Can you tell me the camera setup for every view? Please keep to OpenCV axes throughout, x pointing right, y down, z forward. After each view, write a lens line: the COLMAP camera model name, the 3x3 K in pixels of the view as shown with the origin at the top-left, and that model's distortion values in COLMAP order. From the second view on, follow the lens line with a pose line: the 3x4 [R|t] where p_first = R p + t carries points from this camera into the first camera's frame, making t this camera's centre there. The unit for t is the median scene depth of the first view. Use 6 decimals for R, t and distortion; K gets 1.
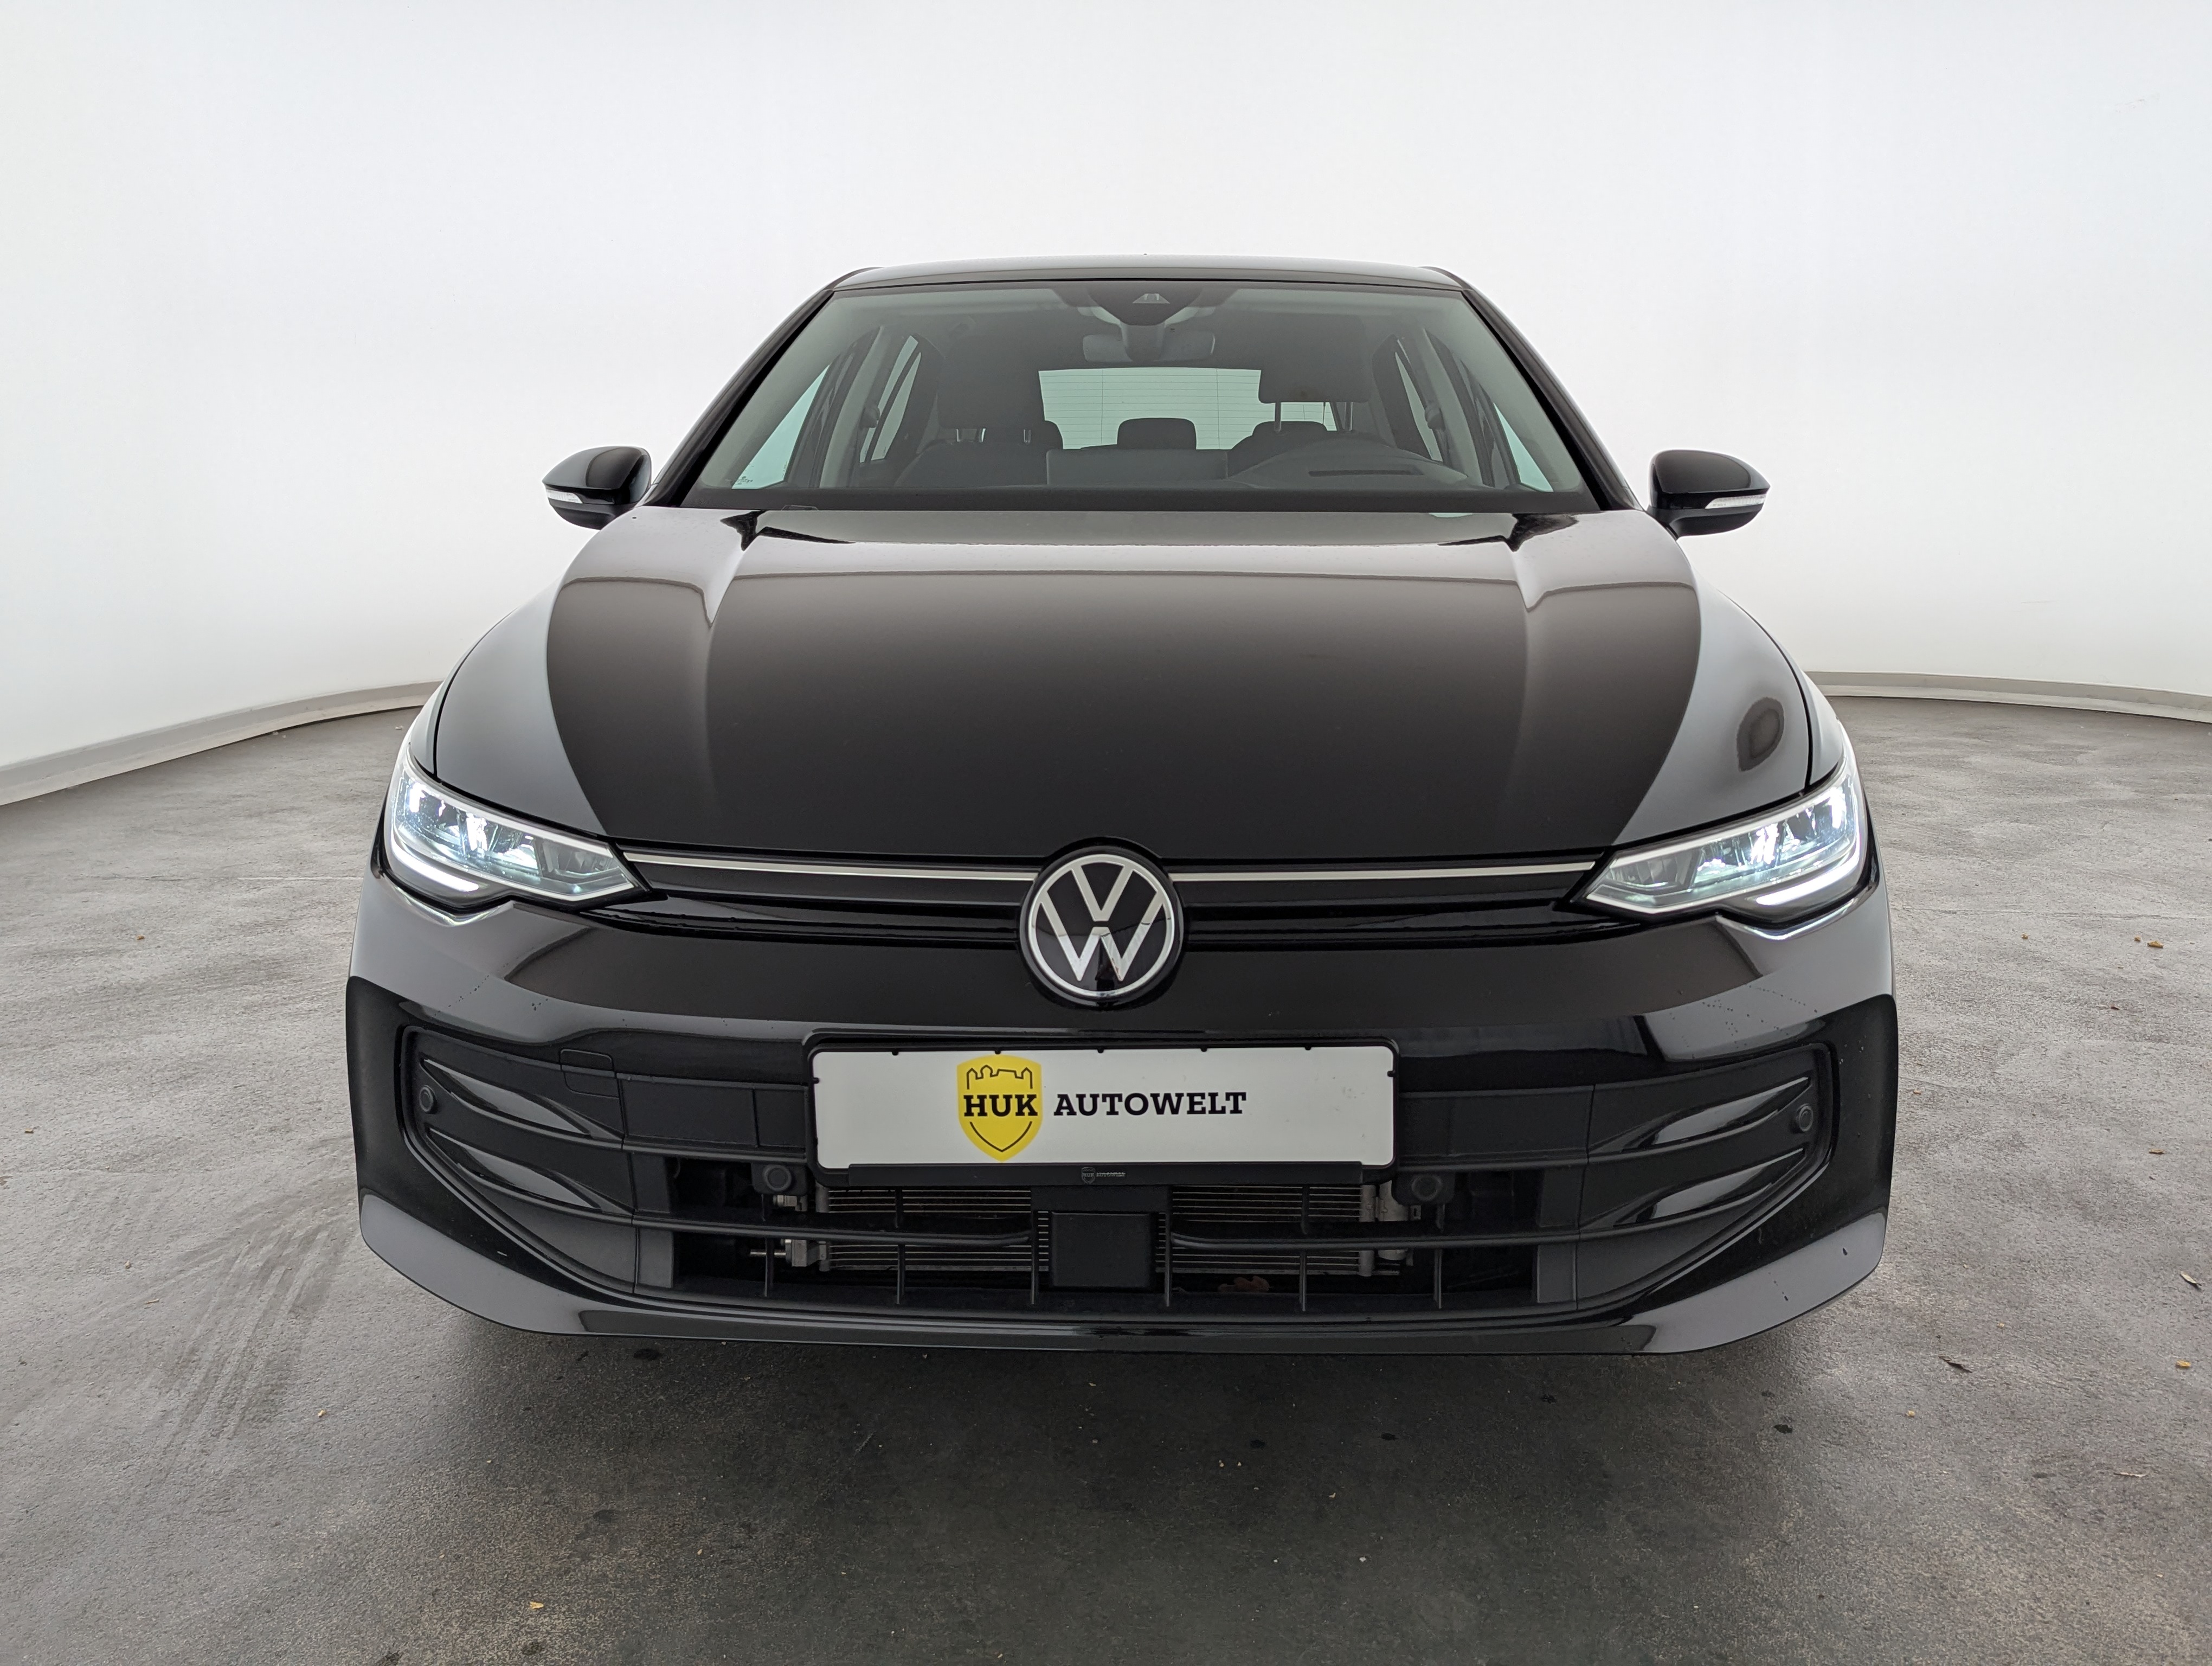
lens RADIAL K [[1999.0, 0, 1106.0], [0, 1999.0, 833.0], [0, 0, 1]] dist [0.038660, -0.016604]
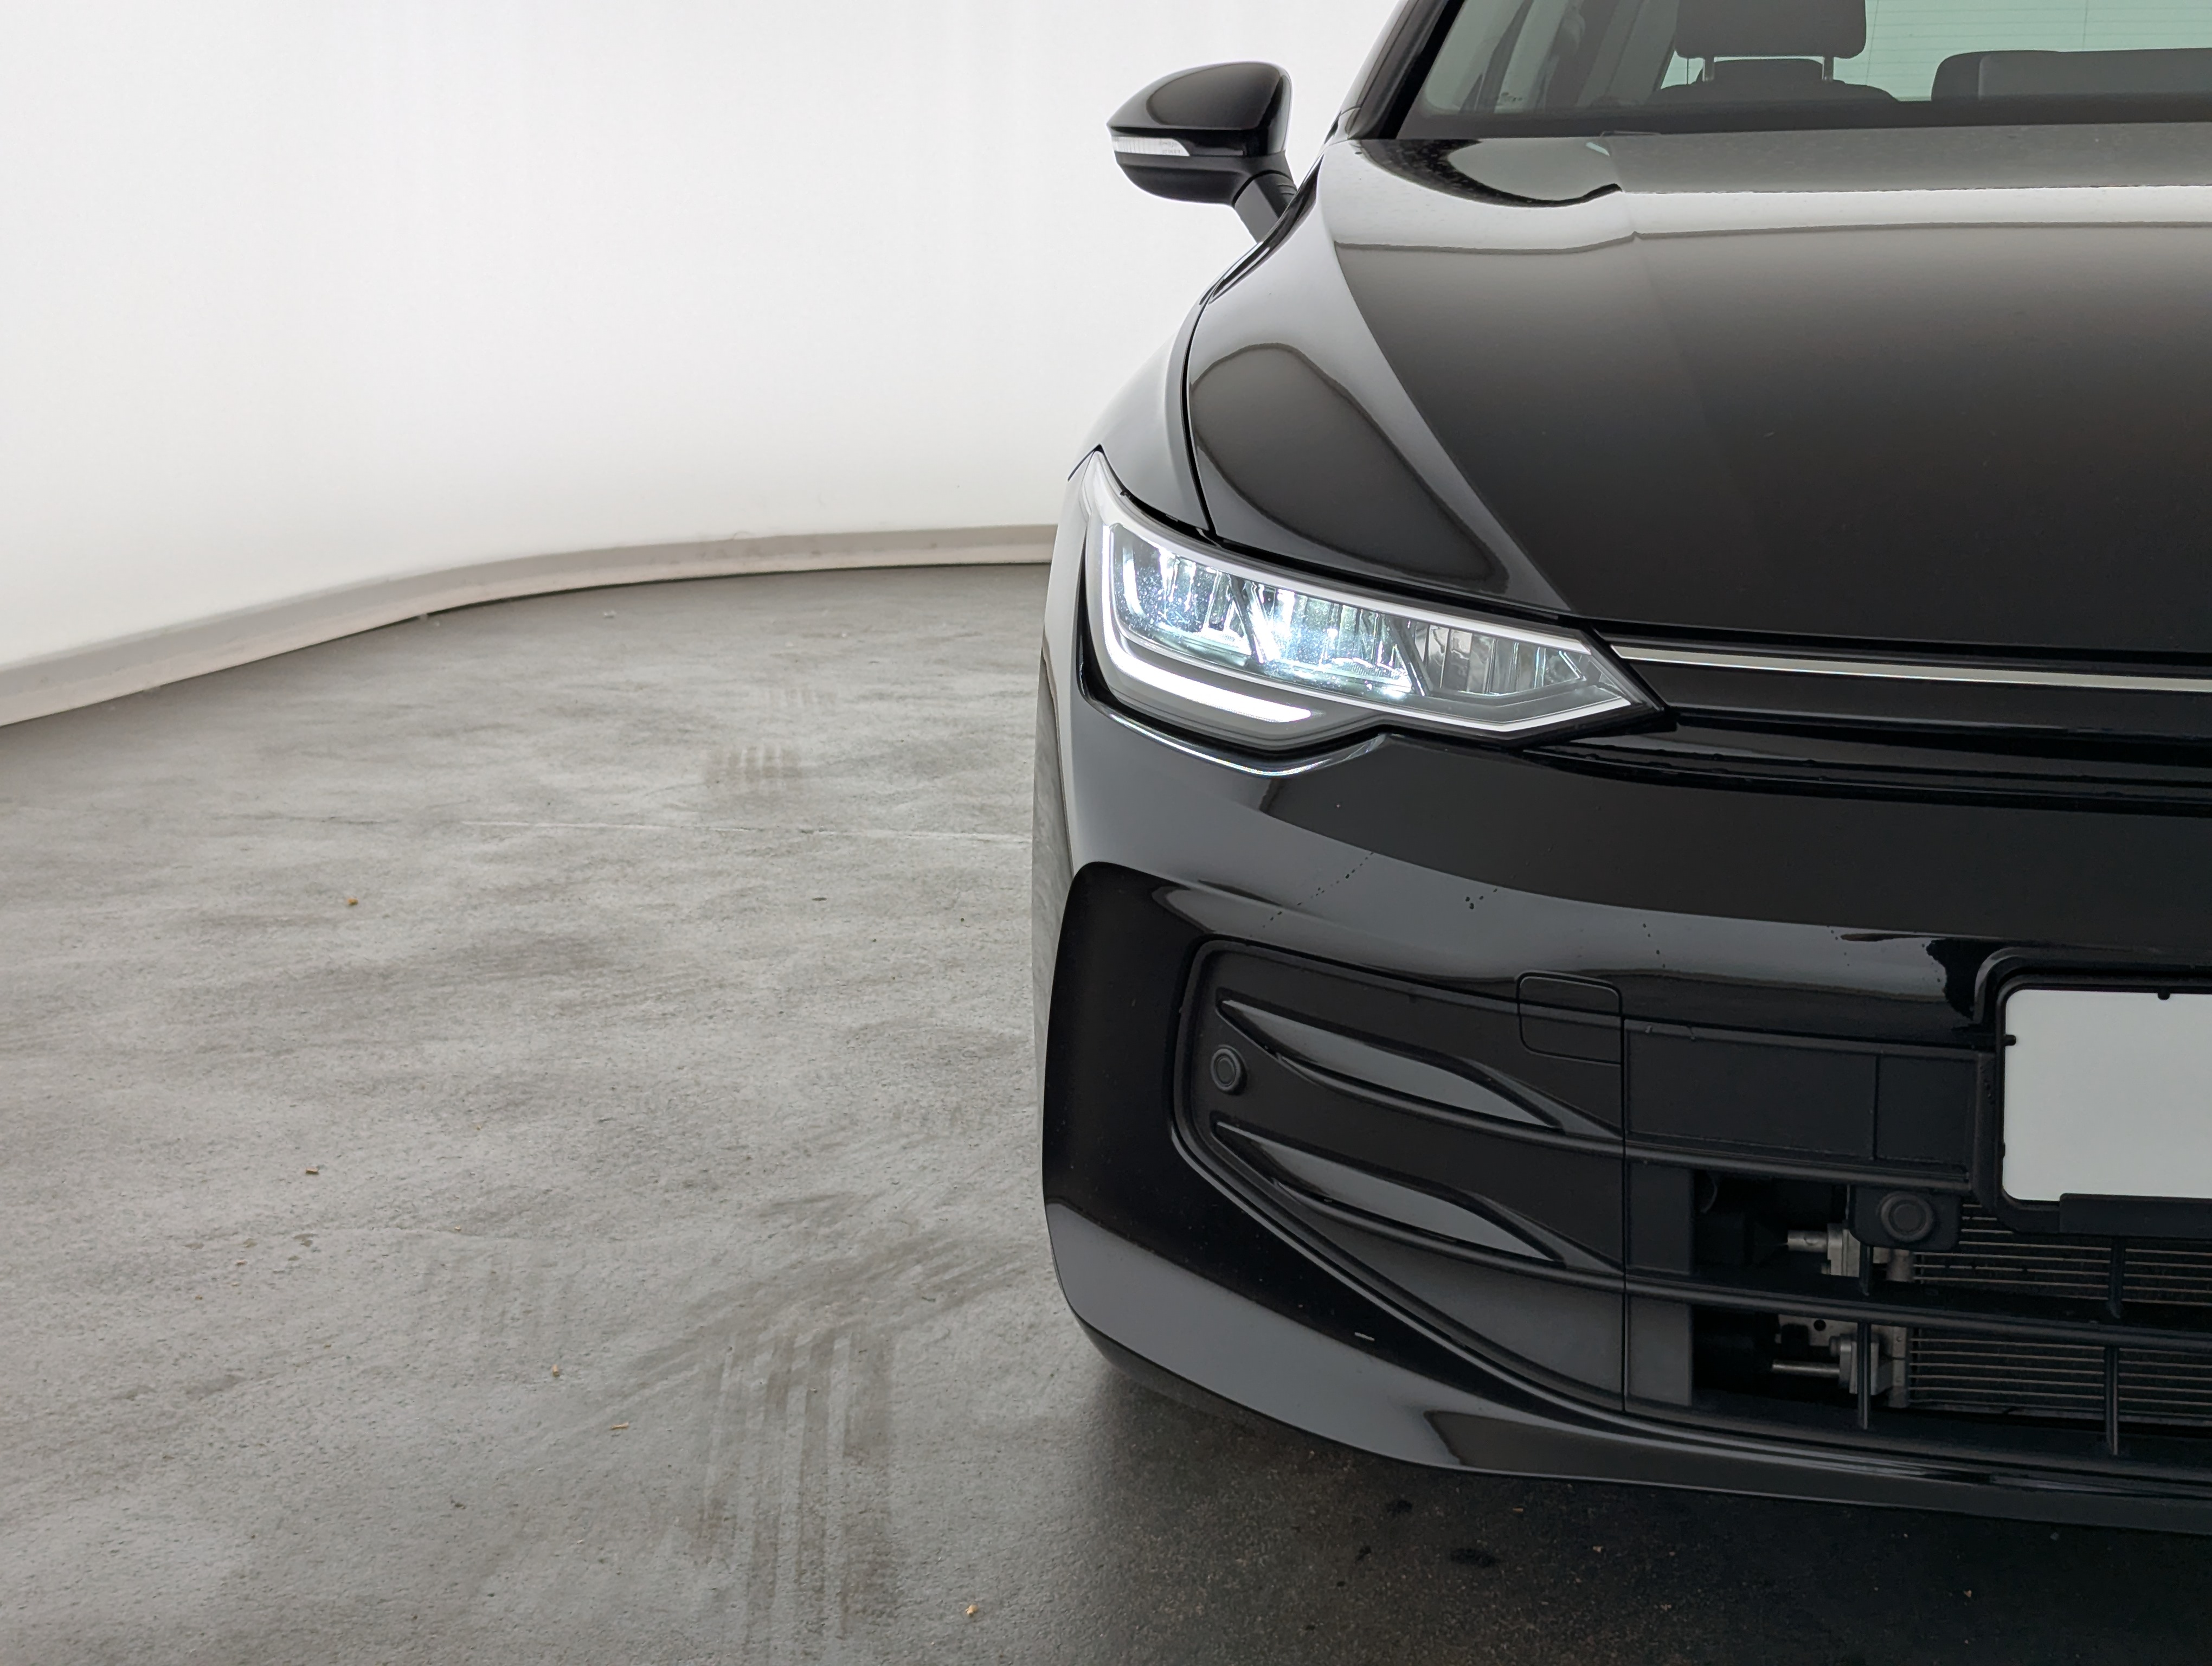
lens RADIAL K [[3392.3, 0, 1106.0], [0, 3392.3, 833.0], [0, 0, 1]] dist [0.069990, 0.044660]
pose [[0.986139, 0.023399, -0.164262, -0.187433], [-0.023413, 0.999724, 0.001850, 0.054876], [0.164260, 0.002022, 0.986415, 0.013172]]
